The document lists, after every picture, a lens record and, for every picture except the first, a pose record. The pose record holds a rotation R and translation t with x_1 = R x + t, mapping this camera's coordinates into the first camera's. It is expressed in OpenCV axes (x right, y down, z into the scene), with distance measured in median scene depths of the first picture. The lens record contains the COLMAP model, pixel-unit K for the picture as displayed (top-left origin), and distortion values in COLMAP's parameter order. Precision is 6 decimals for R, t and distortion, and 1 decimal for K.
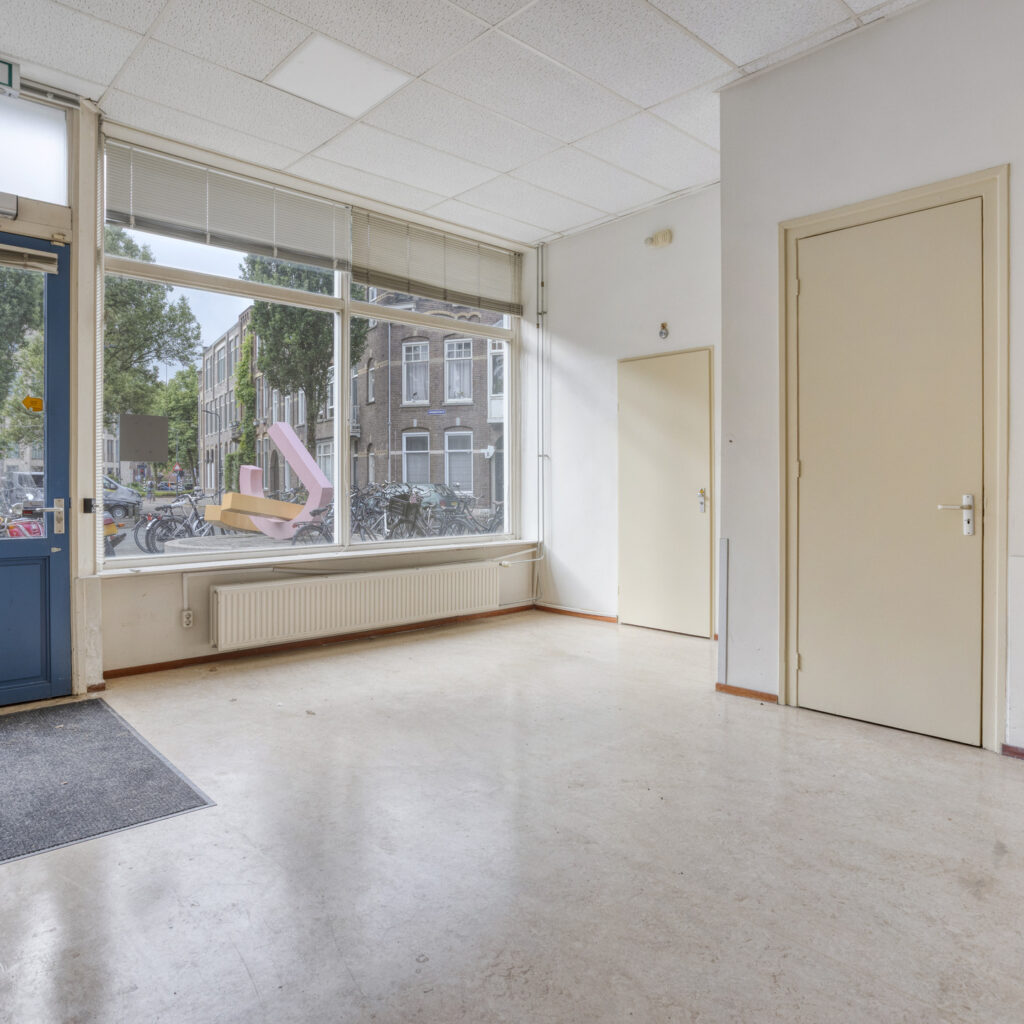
lens RADIAL K [[739.9, 0, 511.0], [0, 739.9, 484.4], [0, 0, 1]] dist [-0.010229, -0.003325]
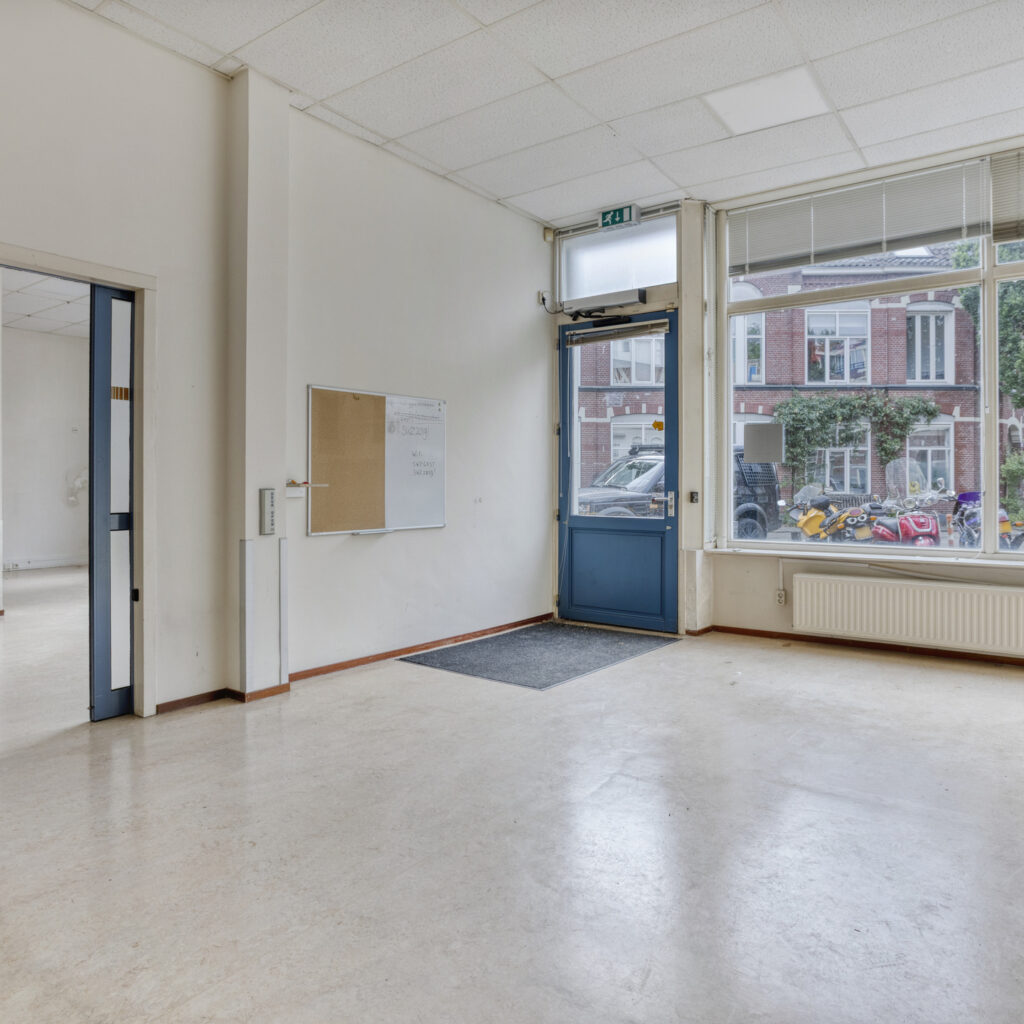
lens RADIAL K [[763.2, 0, 511.0], [0, 763.2, 481.4], [0, 0, 1]] dist [-0.037298, 0.003466]
pose [[0.191144, 0.001081, -0.981561, 0.748576], [-0.001485, 0.999999, 0.000812, -0.000603], [0.981561, 0.001302, 0.191145, 0.416044]]
